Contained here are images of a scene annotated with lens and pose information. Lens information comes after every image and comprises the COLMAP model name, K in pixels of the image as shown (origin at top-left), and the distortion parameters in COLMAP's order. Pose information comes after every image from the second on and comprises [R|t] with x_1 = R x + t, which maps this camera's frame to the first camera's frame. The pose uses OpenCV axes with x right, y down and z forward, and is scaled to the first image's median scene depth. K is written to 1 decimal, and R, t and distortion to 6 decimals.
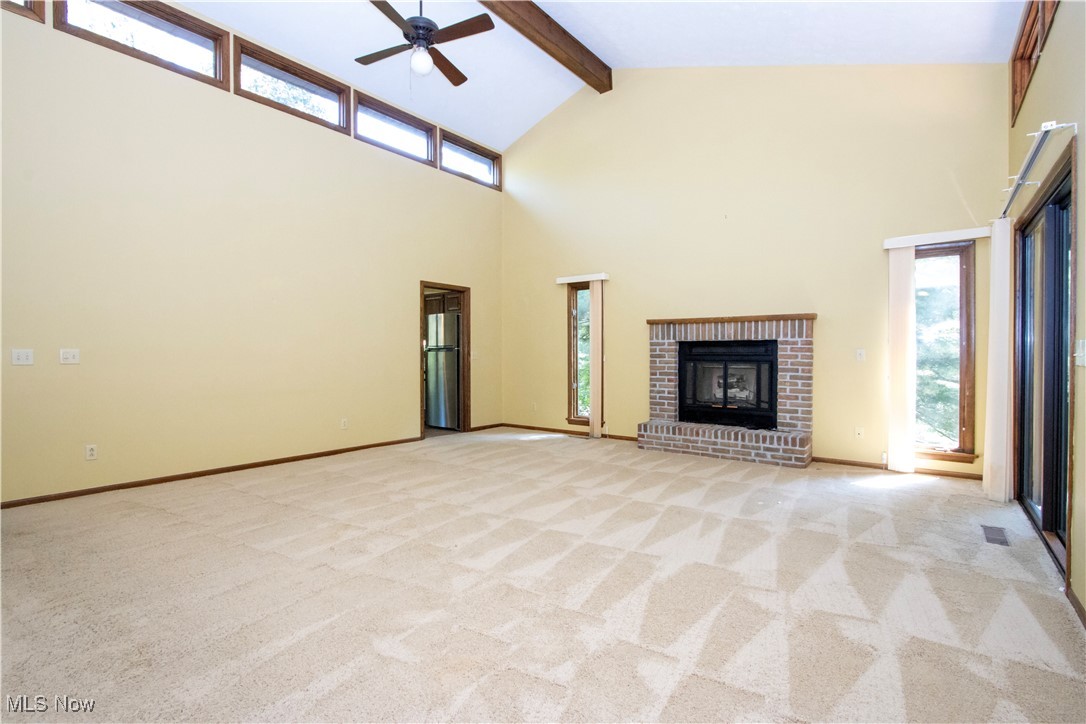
lens RADIAL K [[503.4, 0, 538.6], [0, 503.4, 359.6], [0, 0, 1]] dist [-0.017035, 0.000895]
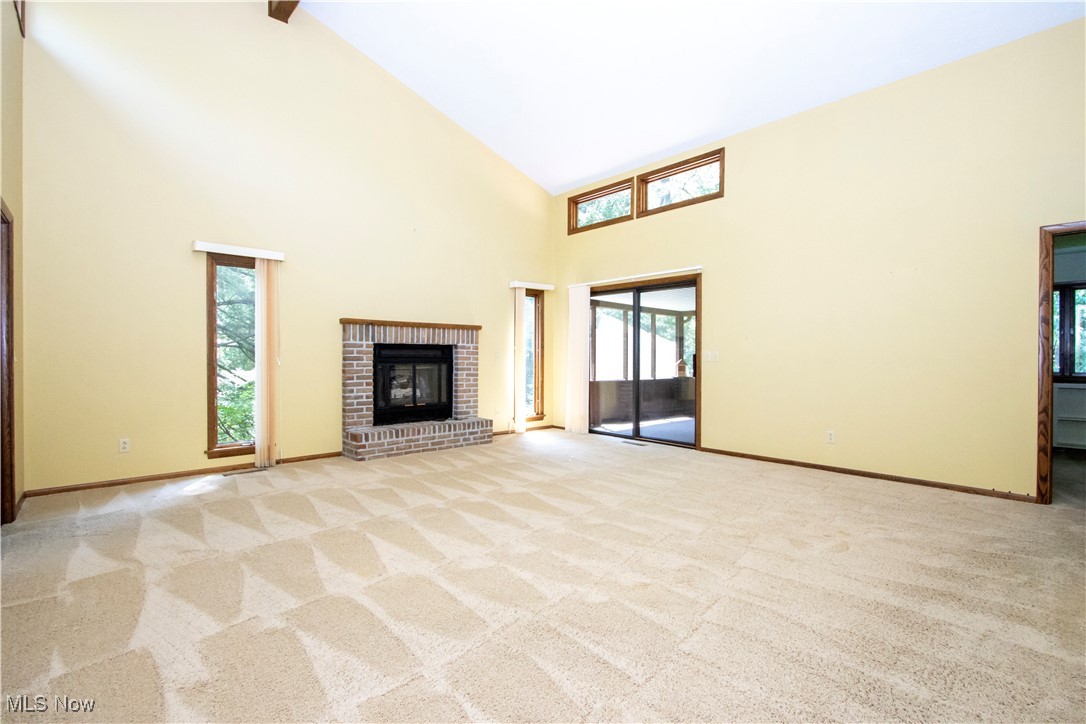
lens RADIAL K [[503.4, 0, 542.3], [0, 503.4, 360.4], [0, 0, 1]] dist [-0.017035, 0.000895]
pose [[0.172757, -0.007303, 0.984937, -0.665259], [0.010136, 0.999933, 0.005636, -0.005854], [-0.984912, 0.009010, 0.172819, 0.553378]]
